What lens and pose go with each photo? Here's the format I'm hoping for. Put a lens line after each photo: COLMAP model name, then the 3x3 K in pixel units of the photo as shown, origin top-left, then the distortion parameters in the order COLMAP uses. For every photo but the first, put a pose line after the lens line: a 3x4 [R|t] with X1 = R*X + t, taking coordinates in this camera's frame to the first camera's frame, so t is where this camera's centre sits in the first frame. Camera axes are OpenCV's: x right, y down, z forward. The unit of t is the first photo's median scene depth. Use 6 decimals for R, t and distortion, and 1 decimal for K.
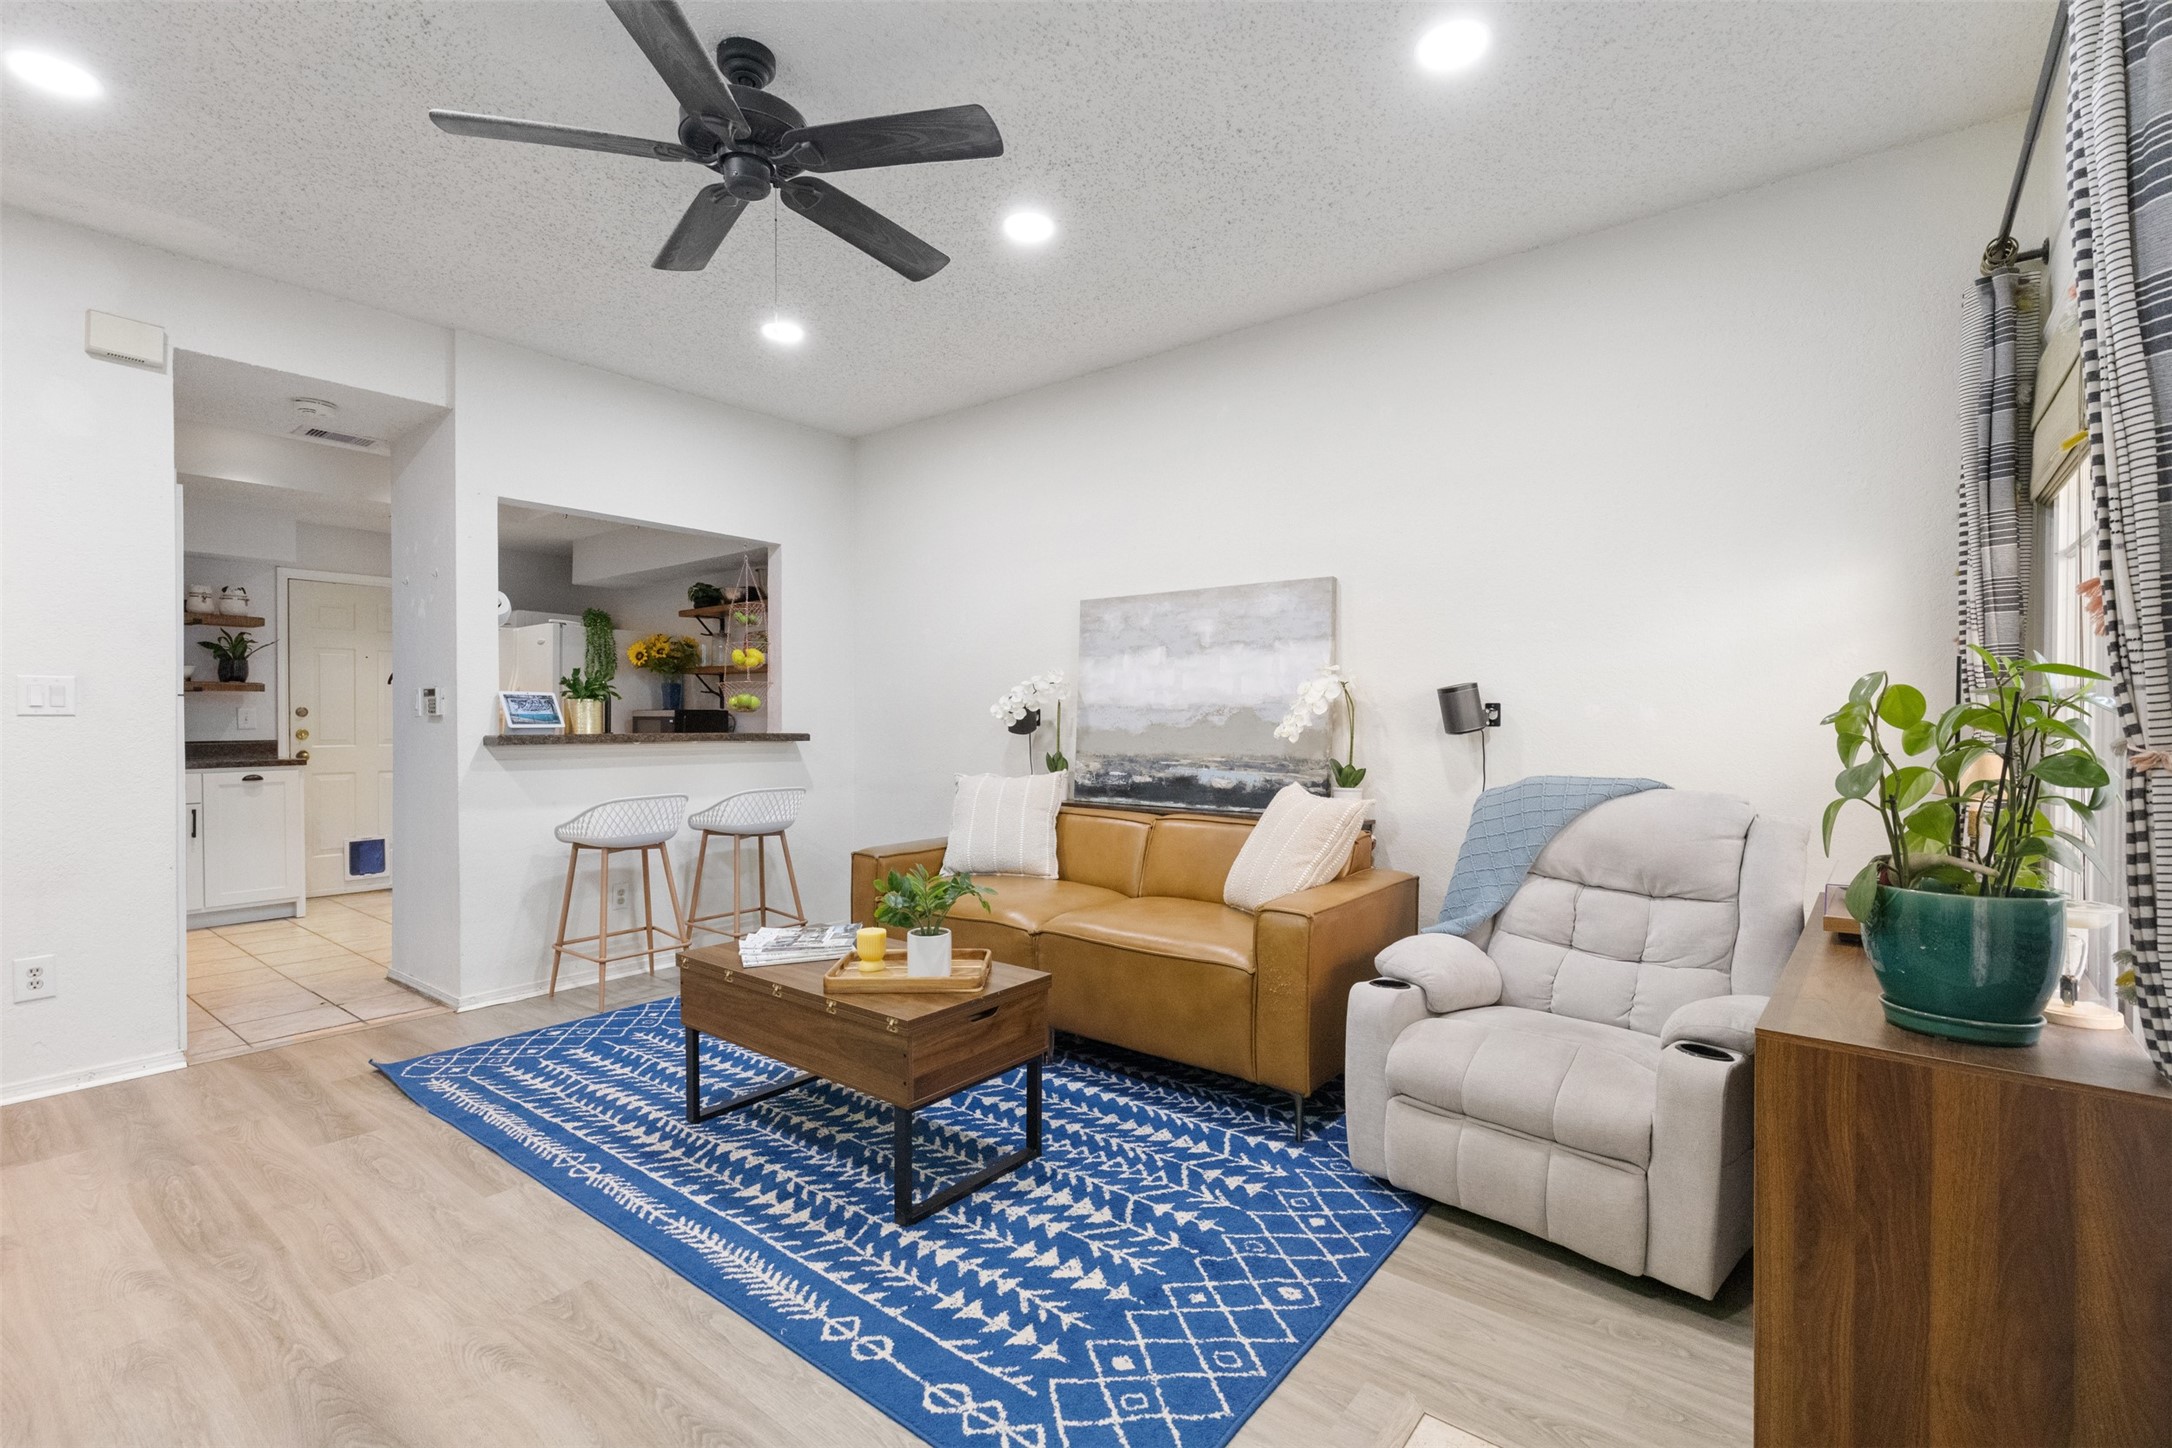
lens RADIAL K [[978.0, 0, 1086.7], [0, 978.0, 722.0], [0, 0, 1]] dist [0.007294, -0.002162]
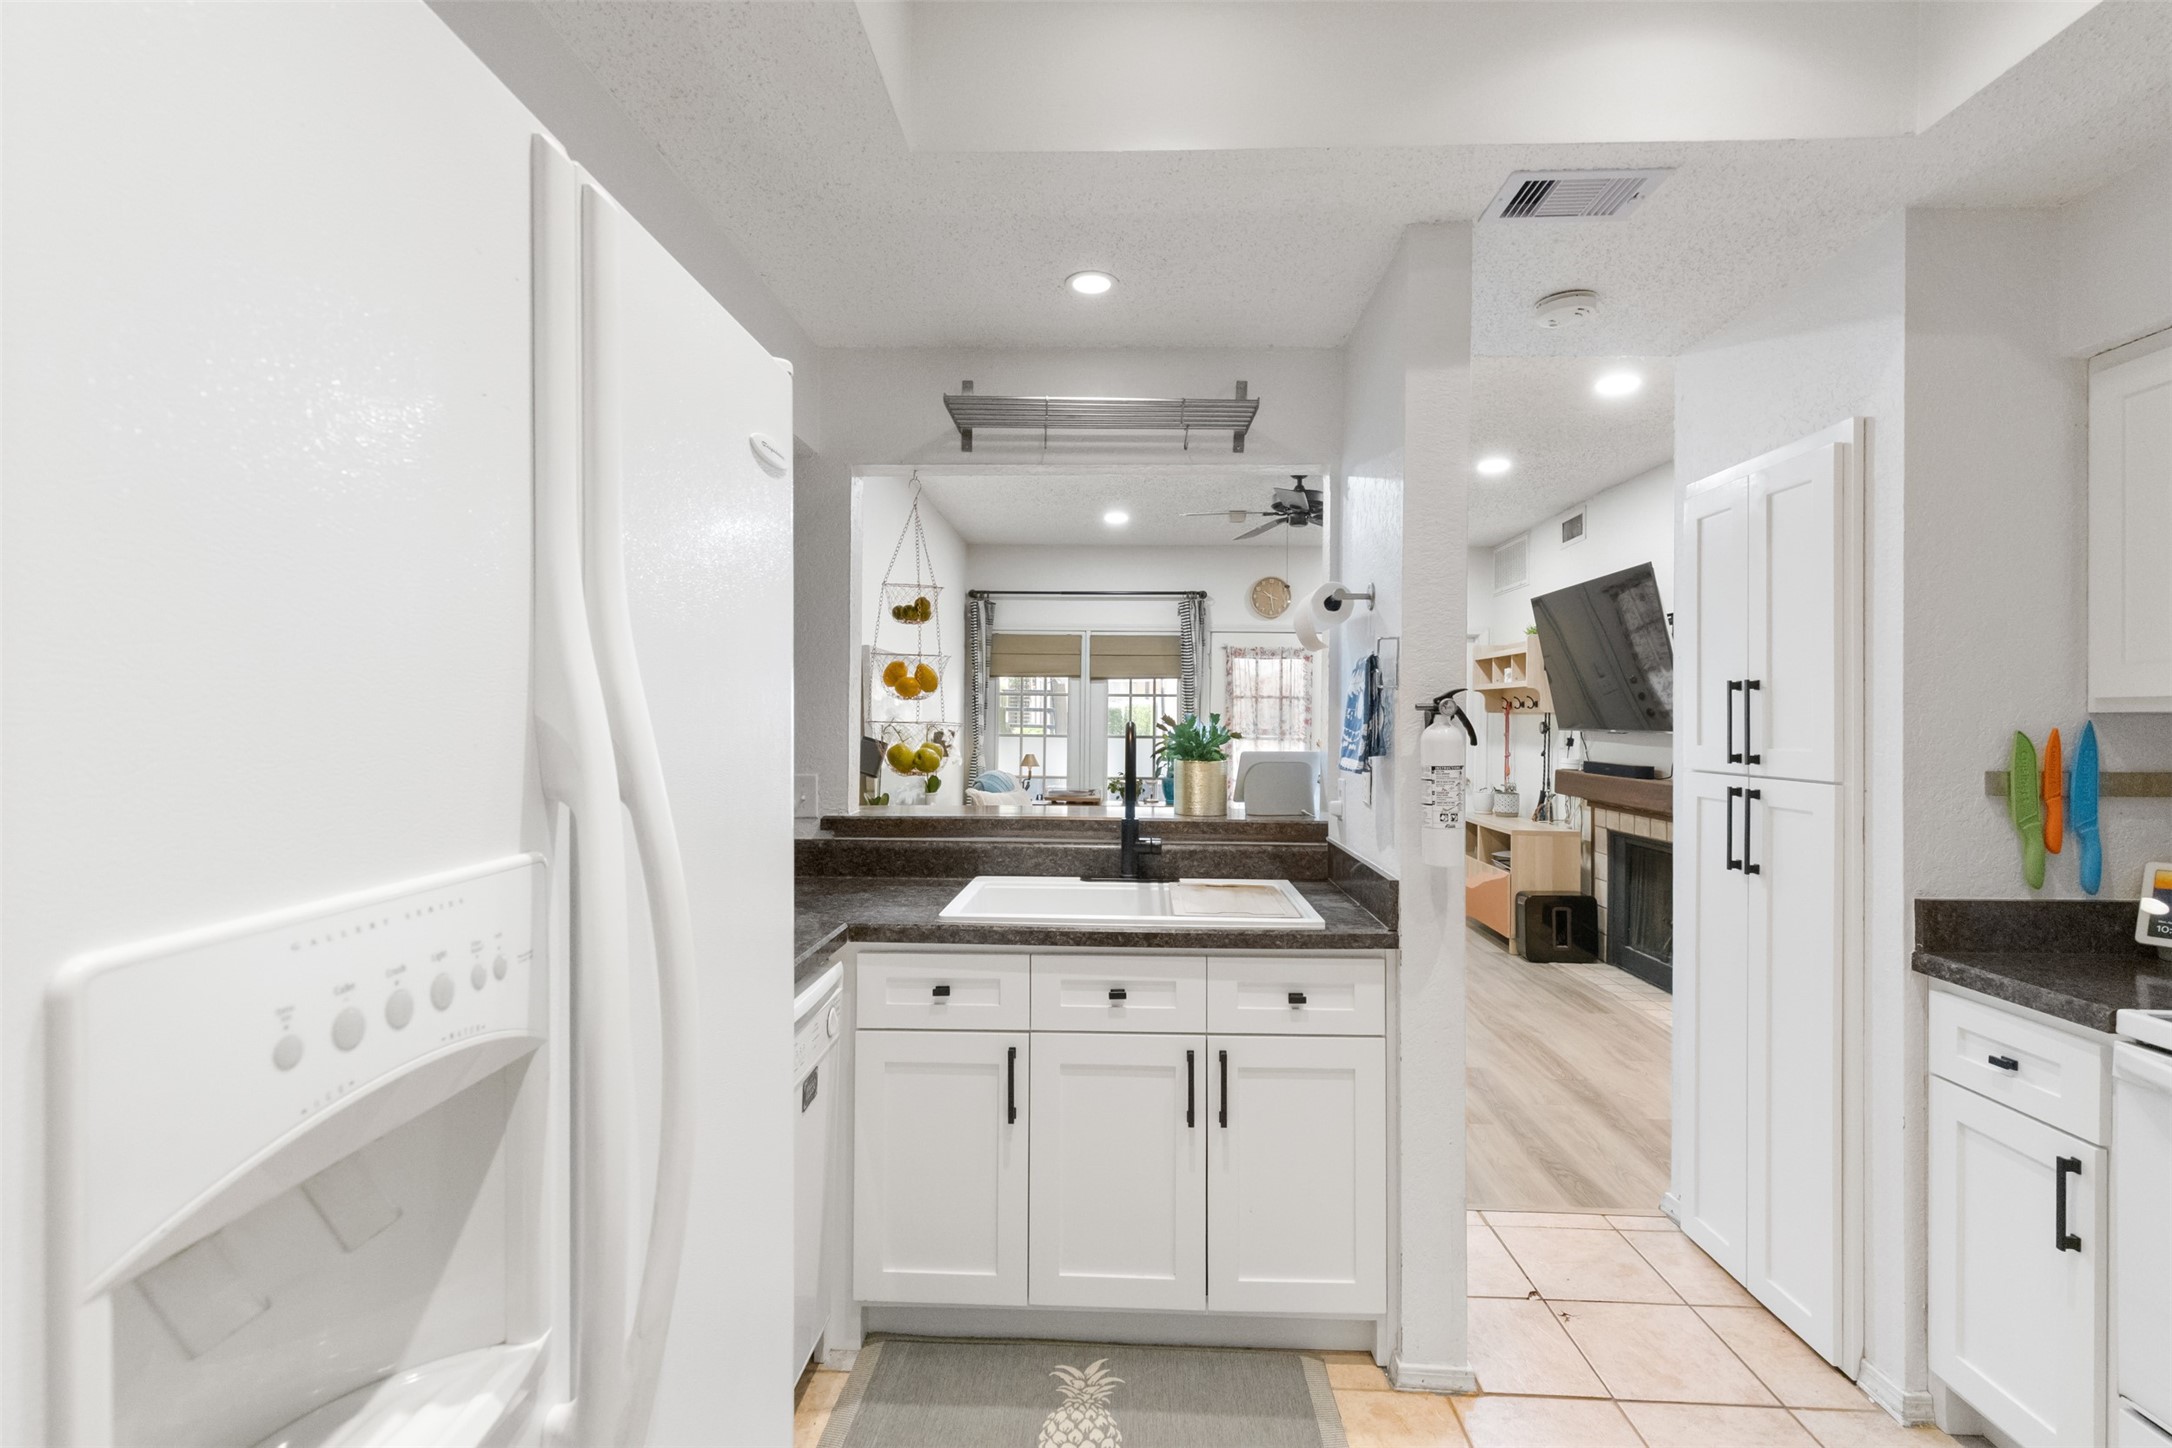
lens RADIAL K [[978.0, 0, 1091.5], [0, 978.0, 709.2], [0, 0, 1]] dist [0.007294, -0.002162]
pose [[-0.597982, 0.000833, 0.801509, -1.386261], [-0.007625, 0.999948, -0.006728, -0.073831], [-0.801473, -0.010135, -0.597945, 2.027769]]
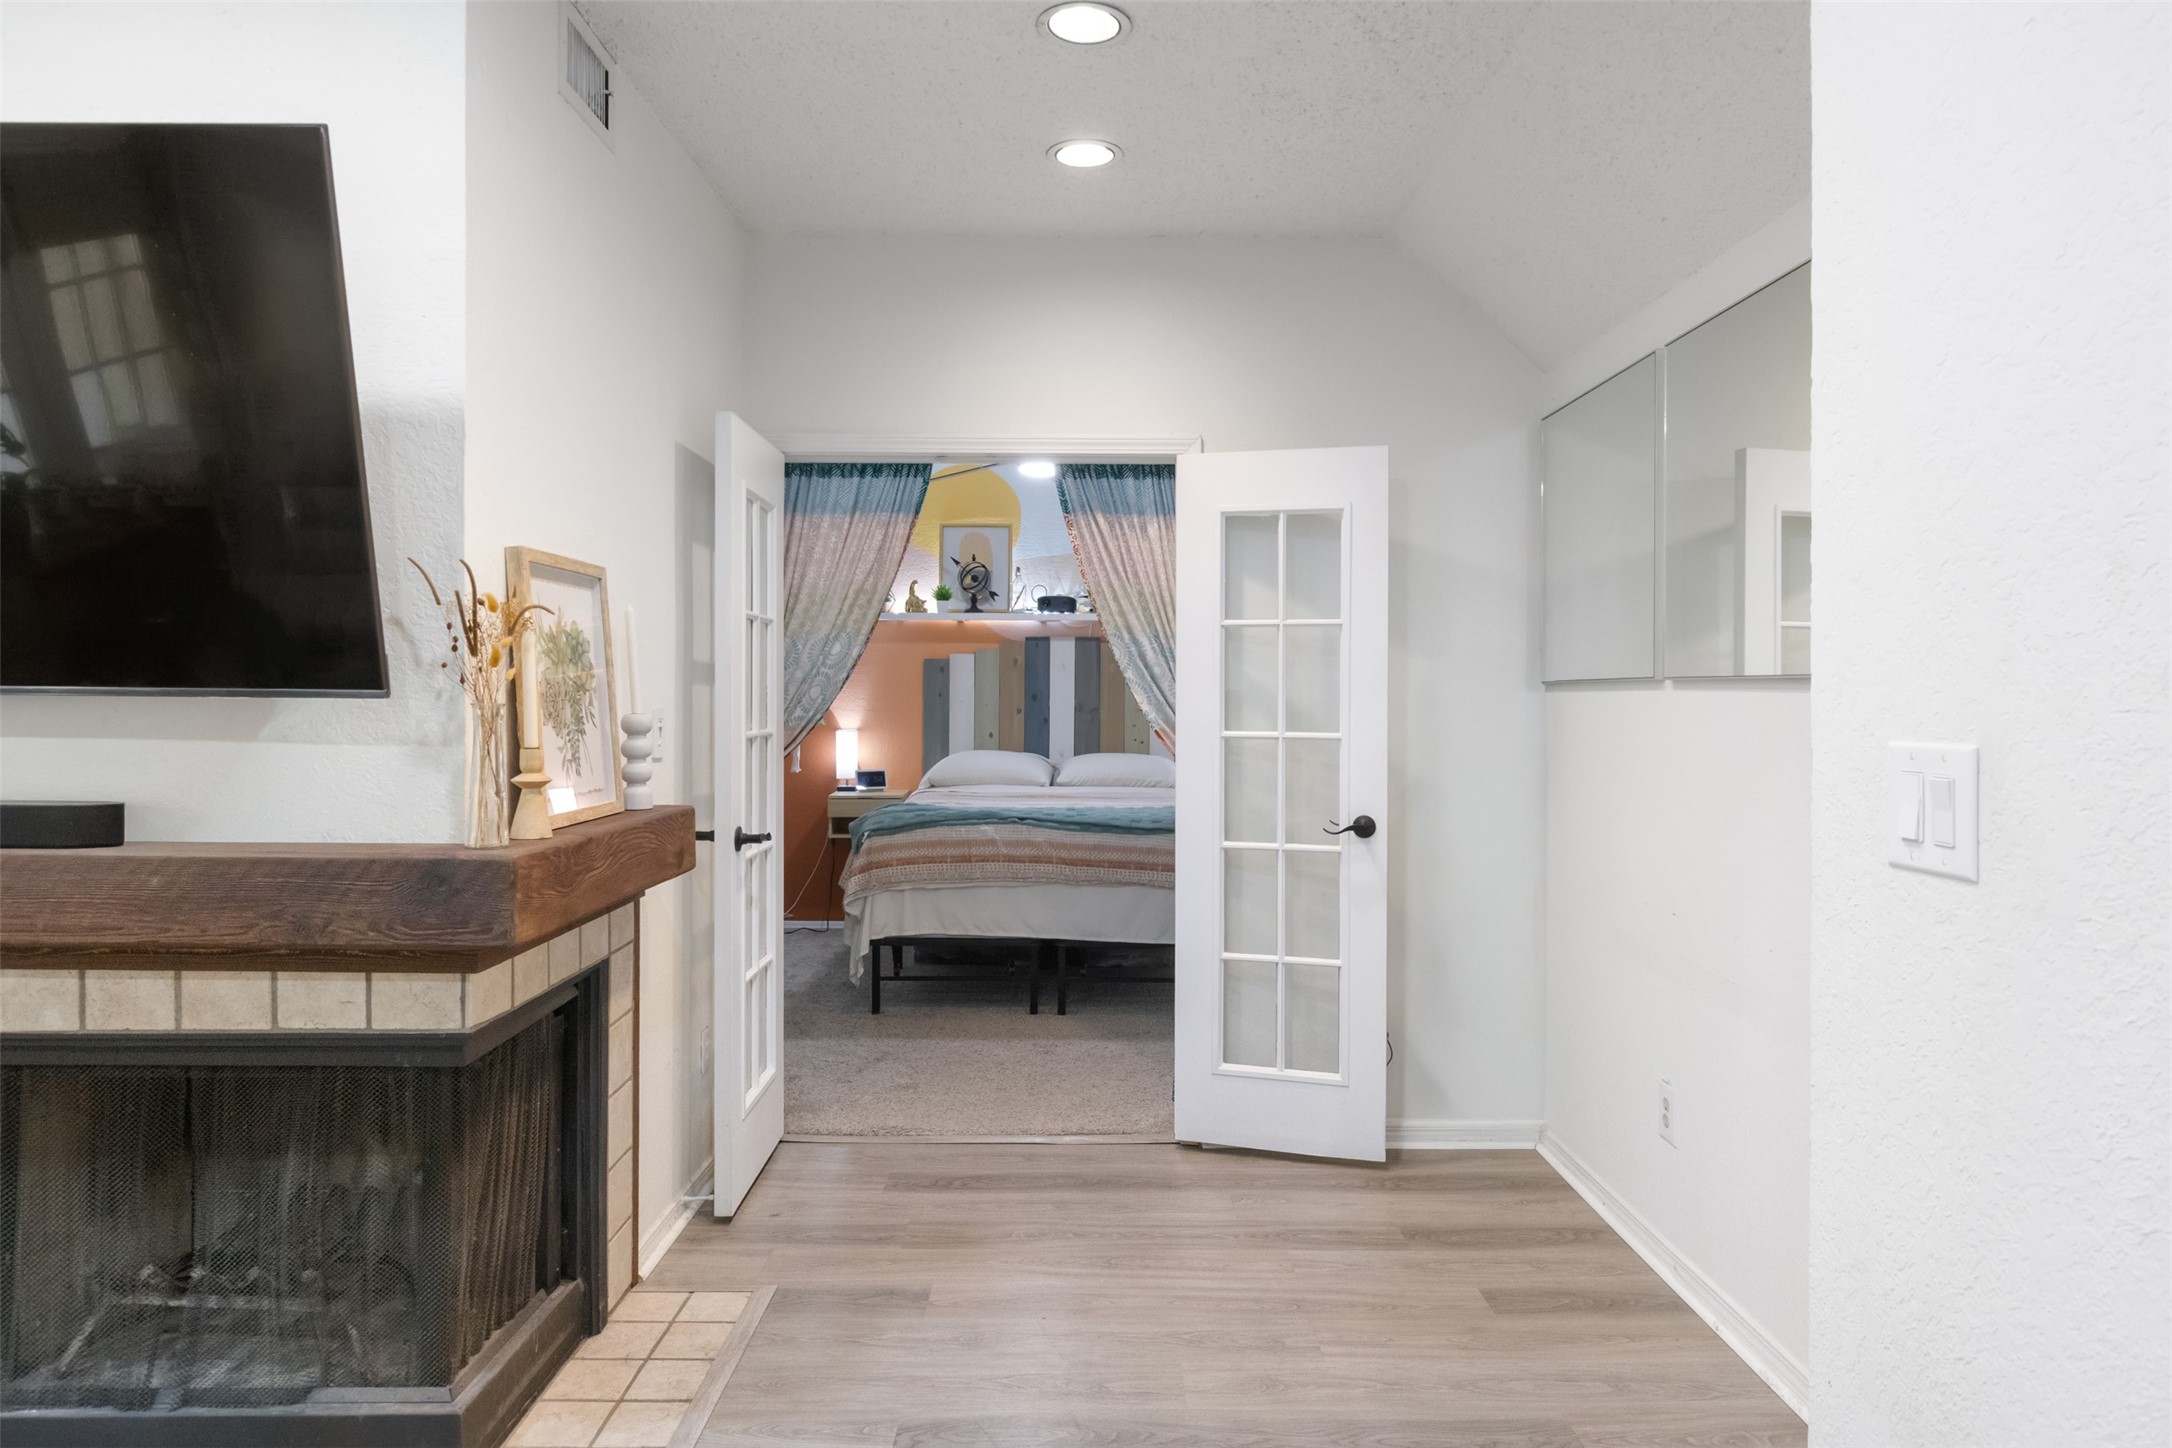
lens RADIAL K [[1315.2, 0, 1100.3], [0, 1315.2, 688.1], [0, 0, 1]] dist [-0.000801, -0.000817]
pose [[-0.773567, -0.007986, -0.633664, -0.594016], [-0.010868, 0.999941, 0.000664, -0.061356], [0.633621, 0.007400, -0.773608, 1.145741]]
